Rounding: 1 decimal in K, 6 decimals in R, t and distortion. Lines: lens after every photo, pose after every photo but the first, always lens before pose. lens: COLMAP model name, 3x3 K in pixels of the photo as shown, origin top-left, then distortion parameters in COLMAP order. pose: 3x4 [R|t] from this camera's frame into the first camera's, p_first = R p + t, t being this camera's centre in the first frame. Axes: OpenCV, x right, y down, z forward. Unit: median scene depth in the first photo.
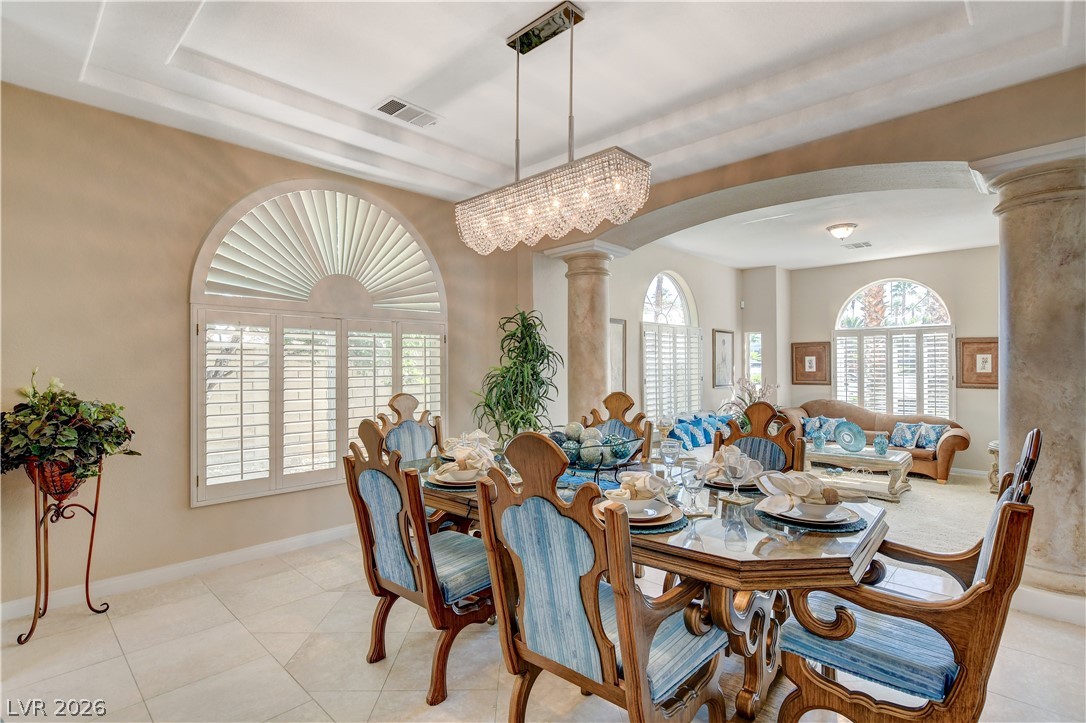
lens RADIAL K [[518.5, 0, 545.1], [0, 518.5, 357.4], [0, 0, 1]] dist [-0.017690, 0.000712]
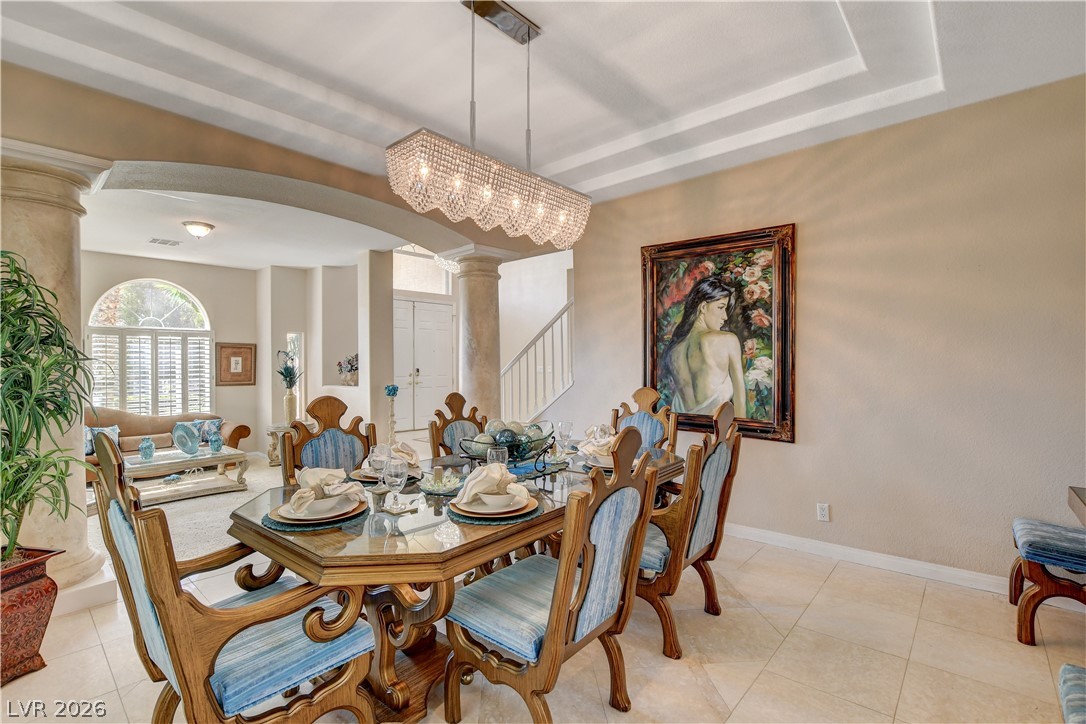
lens RADIAL K [[489.7, 0, 539.7], [0, 489.7, 358.5], [0, 0, 1]] dist [-0.015213, 0.001265]
pose [[-0.025874, 0.012513, 0.999587, -0.277881], [-0.009204, 0.999876, -0.012755, 0.004835], [-0.999623, -0.009531, -0.025756, 0.281165]]
